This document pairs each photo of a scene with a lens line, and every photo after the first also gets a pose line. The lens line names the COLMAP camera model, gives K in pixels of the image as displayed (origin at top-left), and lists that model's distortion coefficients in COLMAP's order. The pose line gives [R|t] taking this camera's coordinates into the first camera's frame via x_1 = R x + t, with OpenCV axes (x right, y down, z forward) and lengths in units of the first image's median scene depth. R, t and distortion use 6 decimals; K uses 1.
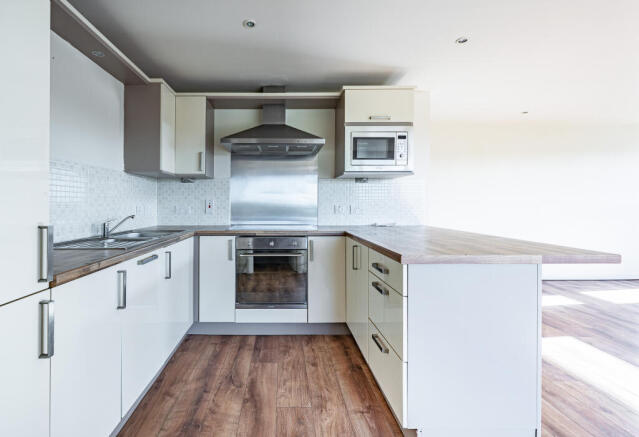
lens RADIAL K [[282.8, 0, 283.4], [0, 282.8, 199.8], [0, 0, 1]] dist [0.001180, -0.000159]
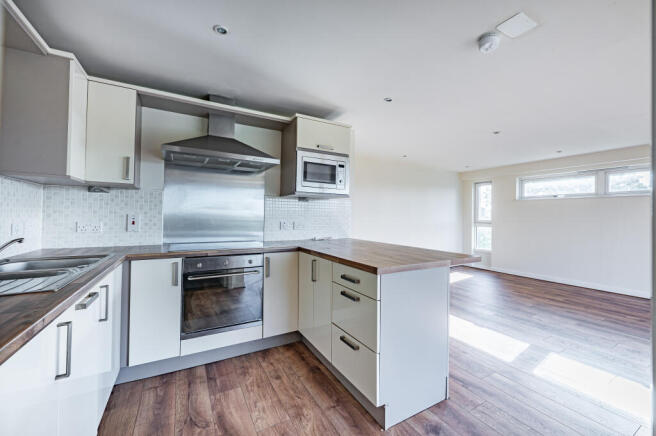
lens RADIAL K [[264.2, 0, 330.9], [0, 264.2, 209.5], [0, 0, 1]] dist [0.000382, 0.000000]
pose [[0.864463, 0.024568, 0.502096, -0.187050], [-0.021443, 0.999698, -0.011996, -0.022611], [-0.502239, -0.000397, 0.864729, 0.052692]]
